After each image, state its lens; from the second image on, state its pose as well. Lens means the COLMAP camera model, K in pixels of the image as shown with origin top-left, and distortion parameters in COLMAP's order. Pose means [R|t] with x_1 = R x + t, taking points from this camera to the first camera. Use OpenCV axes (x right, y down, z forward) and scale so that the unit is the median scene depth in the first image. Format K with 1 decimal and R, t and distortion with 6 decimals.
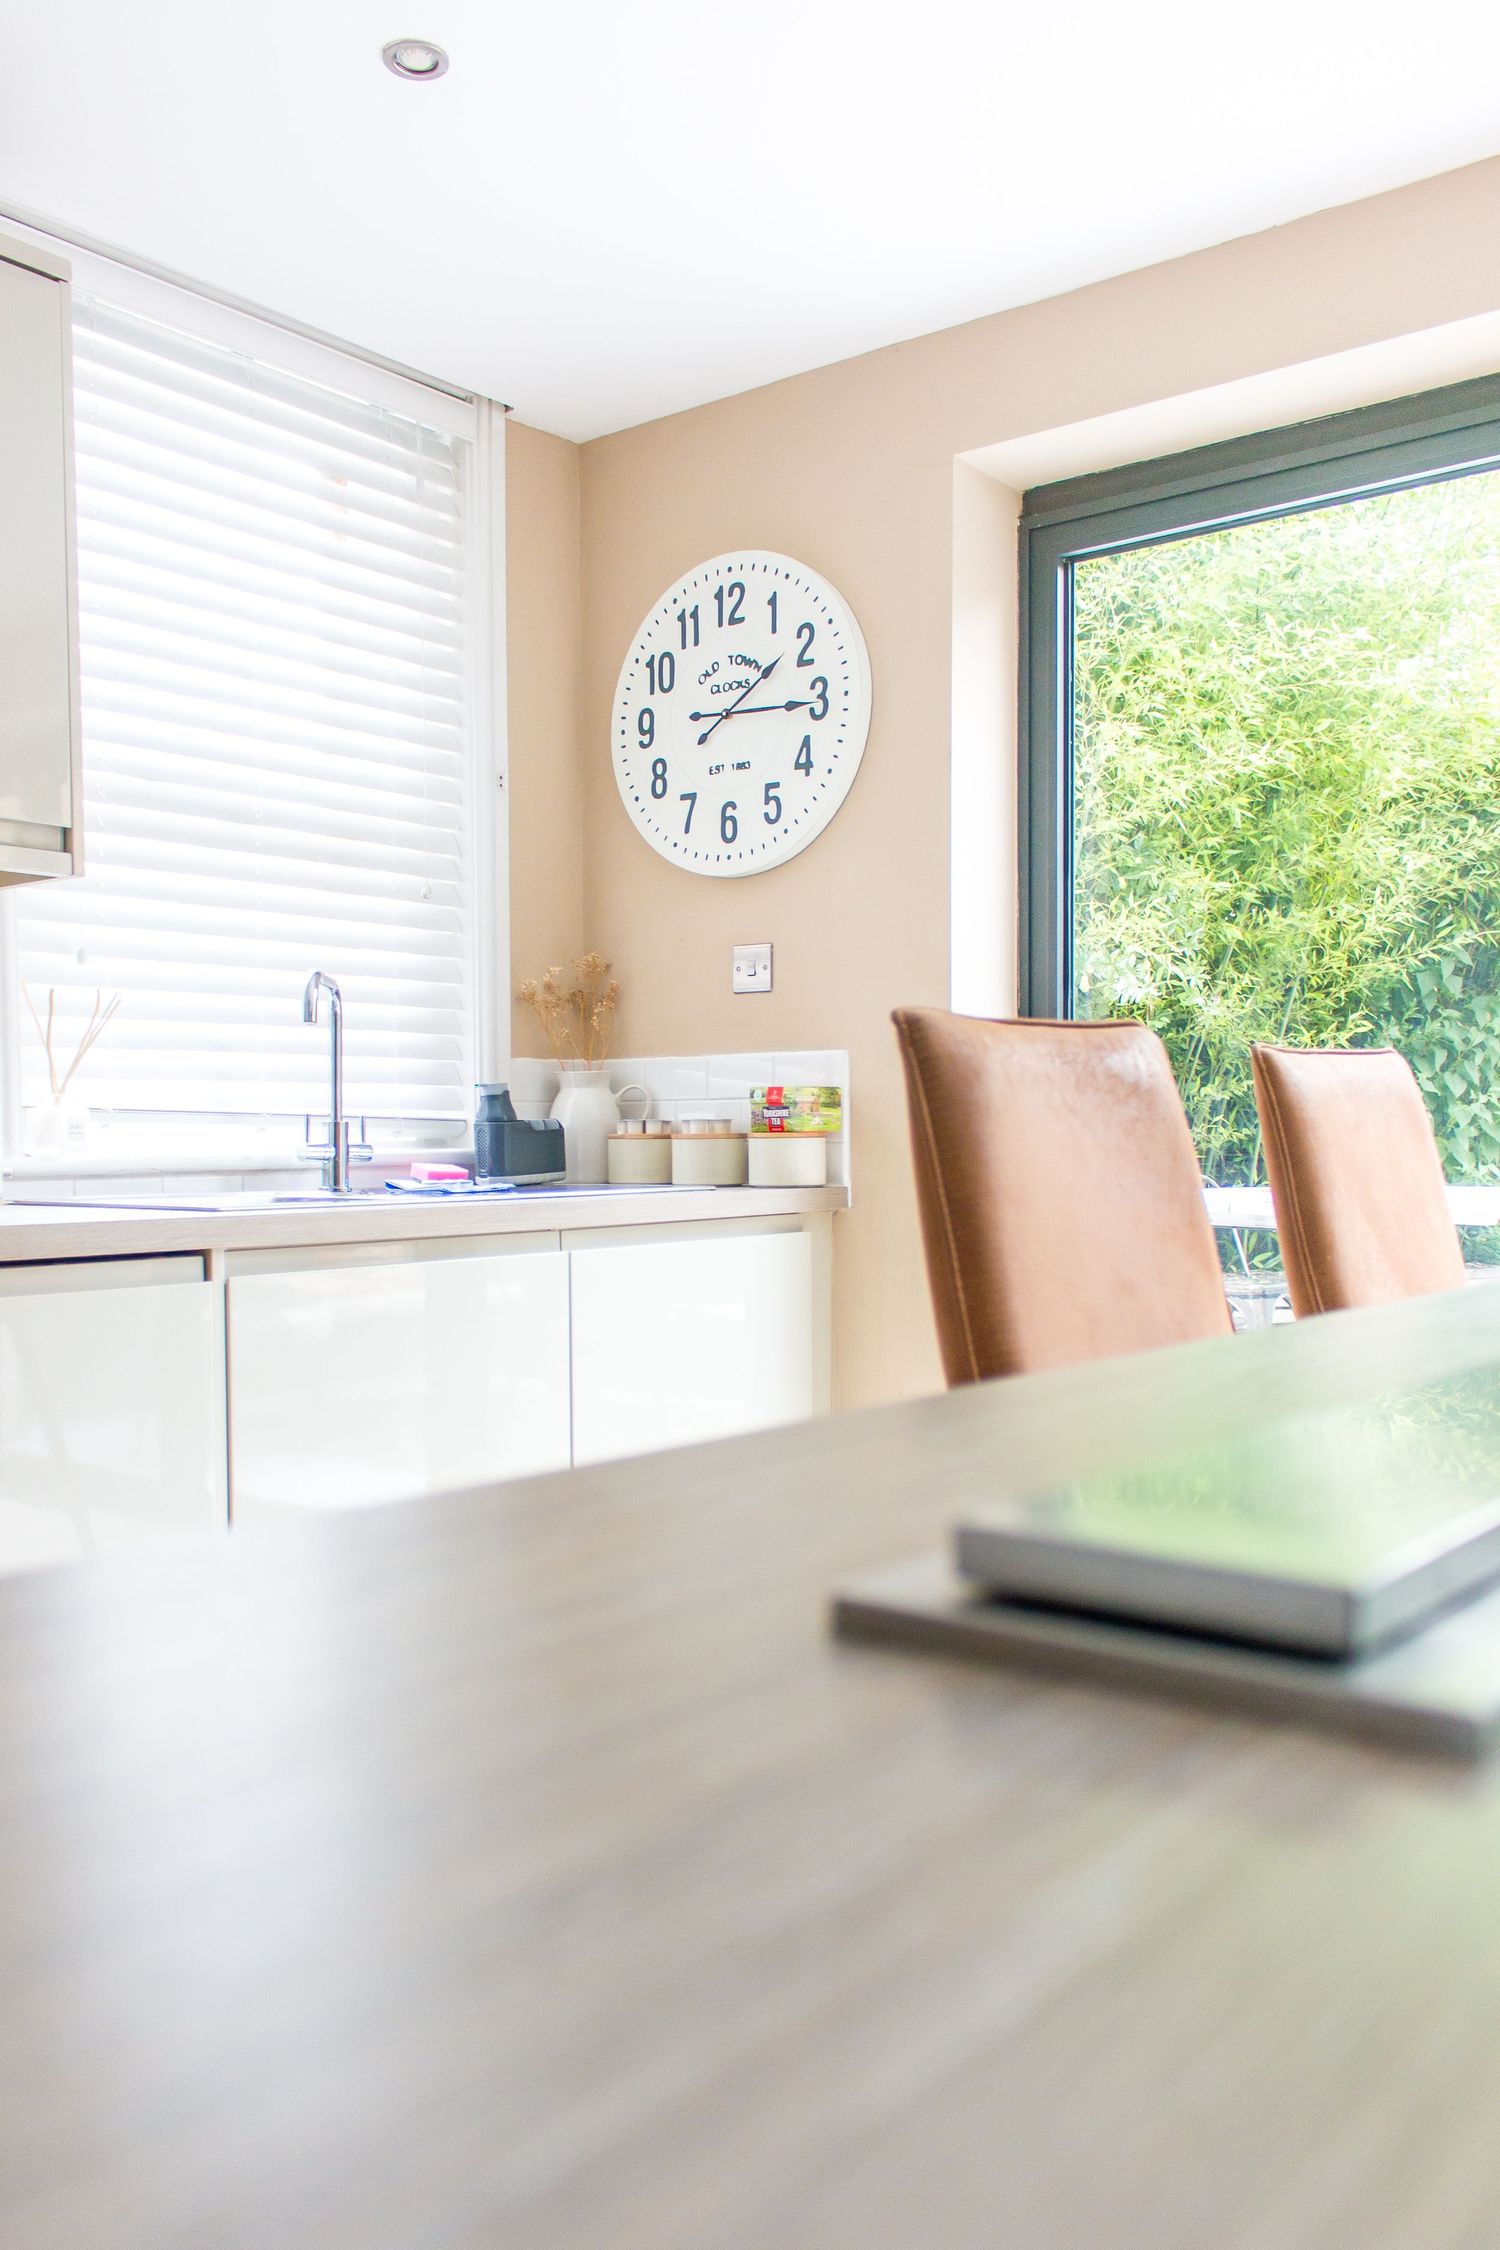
lens RADIAL K [[1907.1, 0, 743.0], [0, 1907.1, 1193.9], [0, 0, 1]] dist [-0.012802, -0.006045]
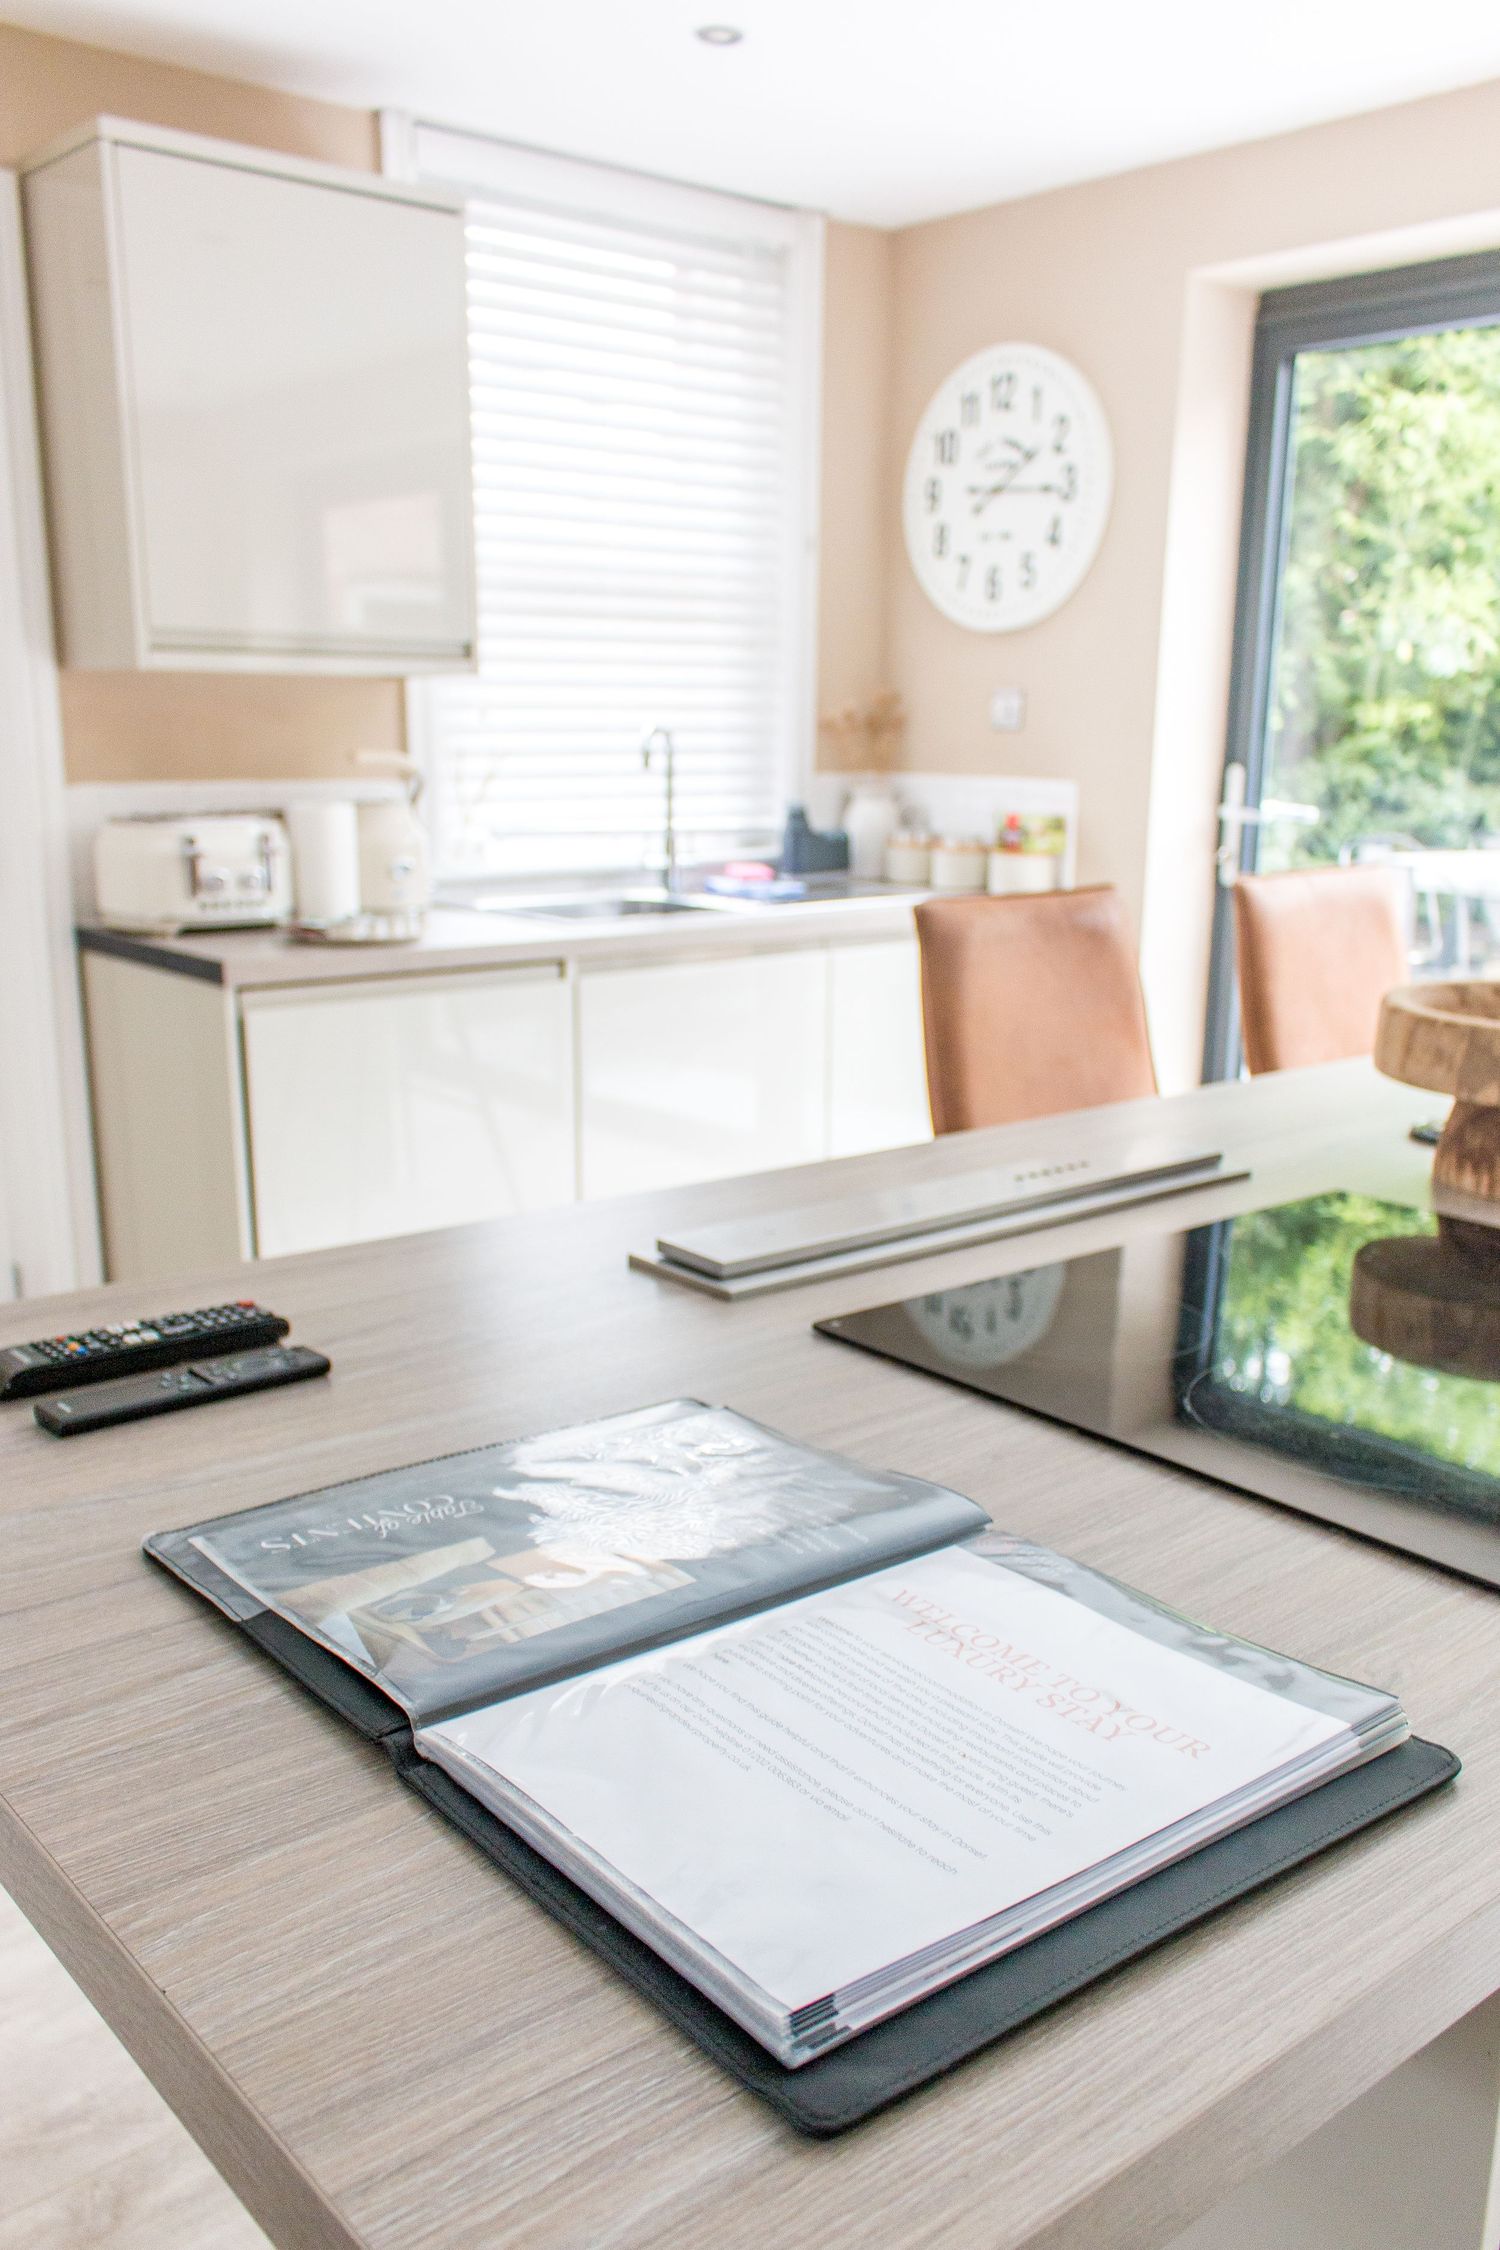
lens RADIAL K [[1907.1, 0, 743.0], [0, 1907.1, 1193.9], [0, 0, 1]] dist [-0.012802, -0.006045]
pose [[0.977044, 0.065986, -0.202560, 0.109123], [-0.020831, 0.975857, 0.217414, -0.078293], [0.212016, -0.208203, 0.954830, -0.270193]]
